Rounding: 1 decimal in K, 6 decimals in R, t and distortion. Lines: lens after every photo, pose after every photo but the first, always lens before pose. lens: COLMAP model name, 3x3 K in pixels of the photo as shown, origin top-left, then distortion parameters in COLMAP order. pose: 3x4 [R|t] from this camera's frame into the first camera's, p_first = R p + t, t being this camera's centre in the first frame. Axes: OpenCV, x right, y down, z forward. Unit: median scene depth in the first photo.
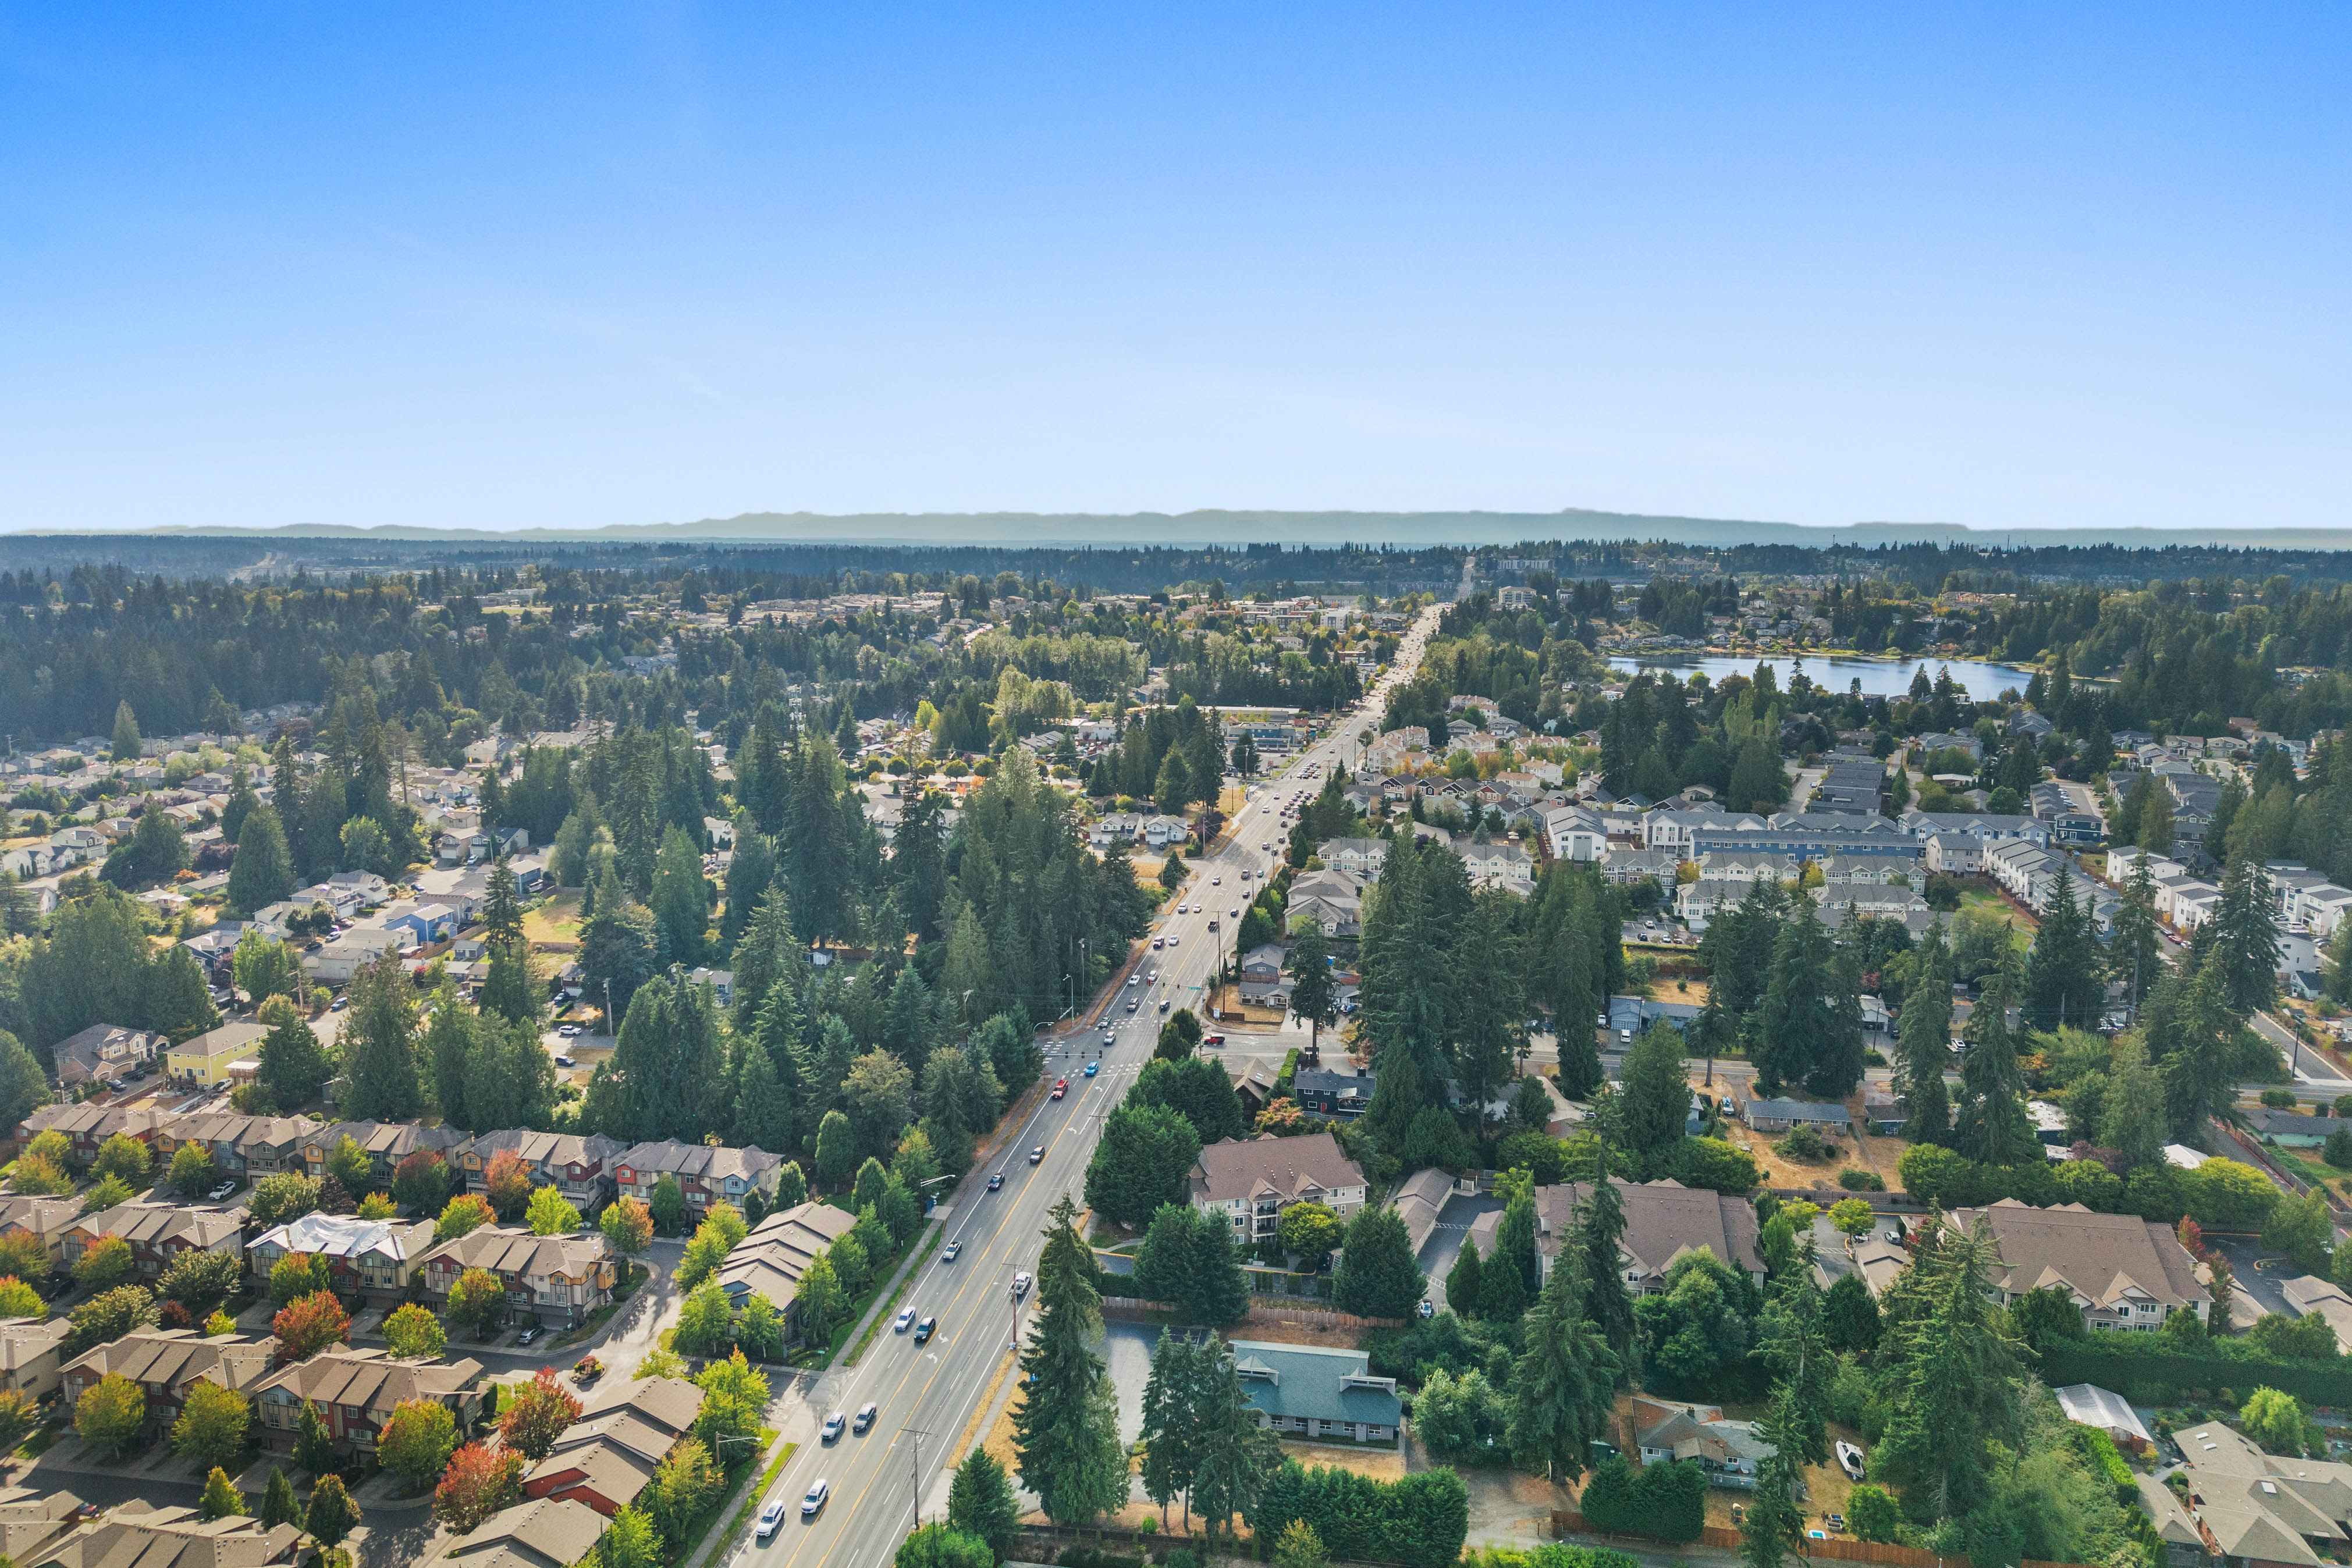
lens RADIAL K [[1595.6, 0, 1180.6], [0, 1595.6, 794.3], [0, 0, 1]] dist [-0.006784, 0.000421]
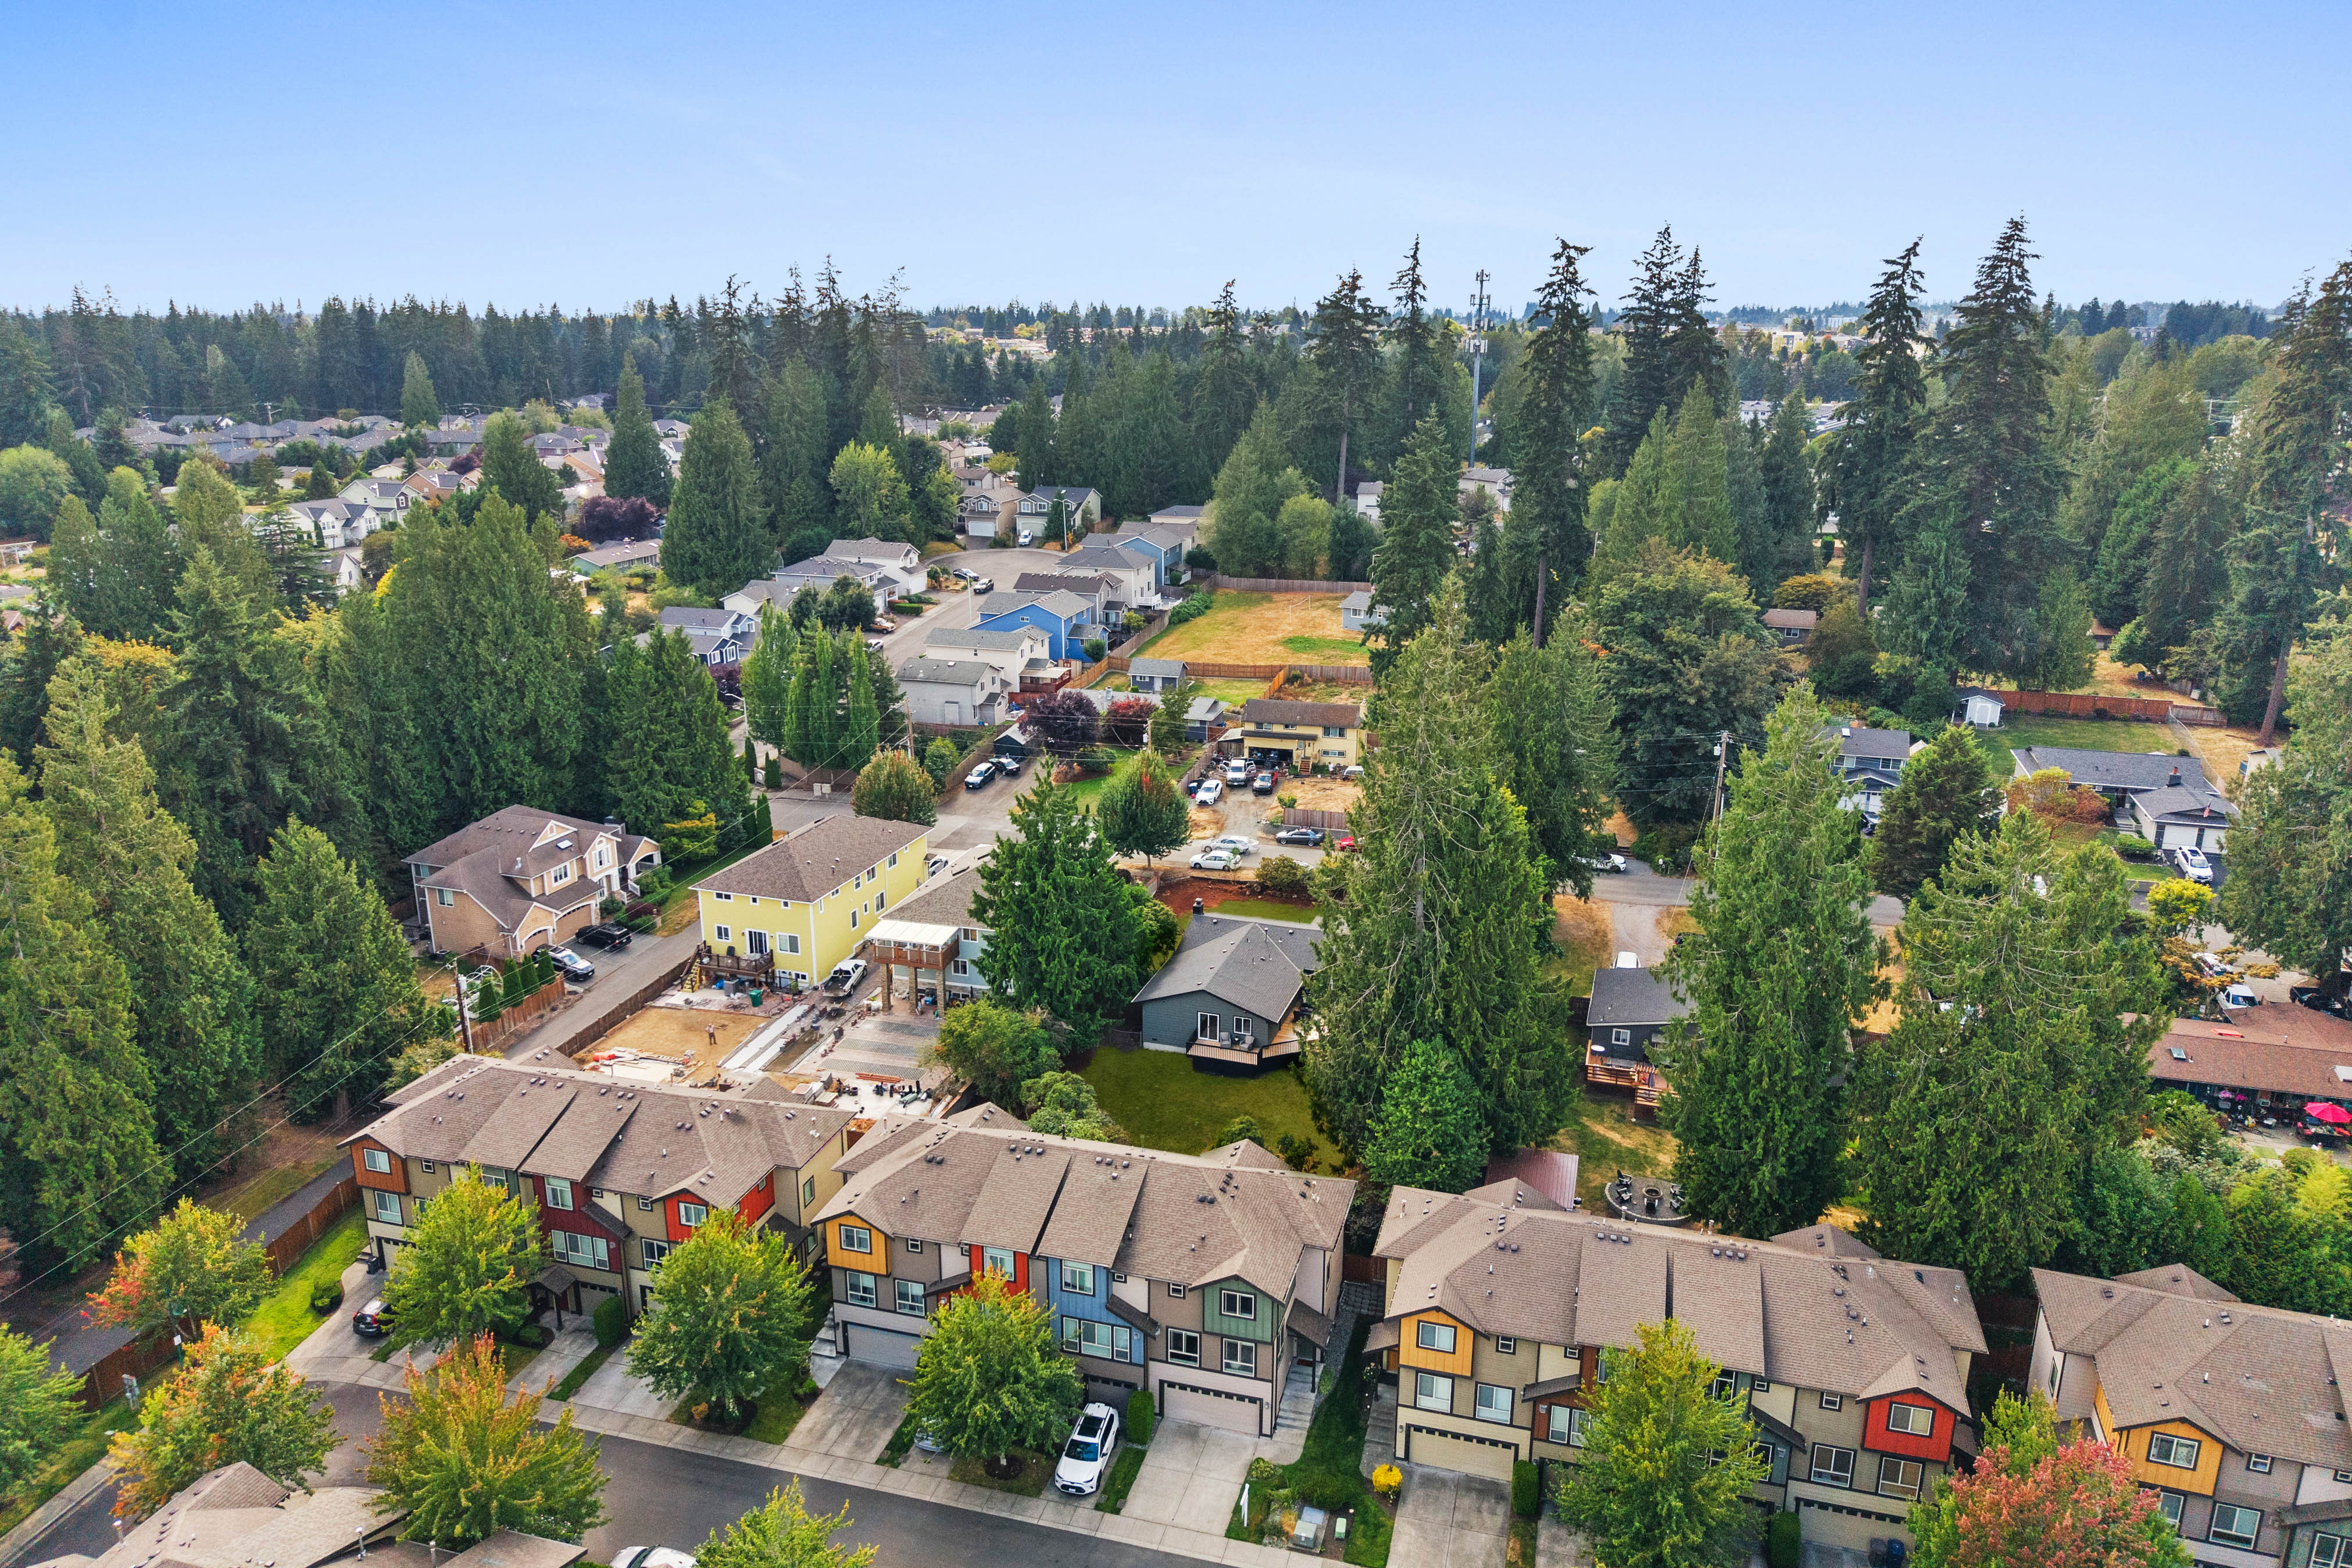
lens RADIAL K [[1595.5, 0, 1180.6], [0, 1595.5, 794.3], [0, 0, 1]] dist [-0.006784, 0.000421]
pose [[0.992504, 0.030790, -0.118269, -0.458855], [-0.015452, 0.991592, 0.128475, 0.085959], [0.121230, -0.125684, 0.984635, 0.616419]]
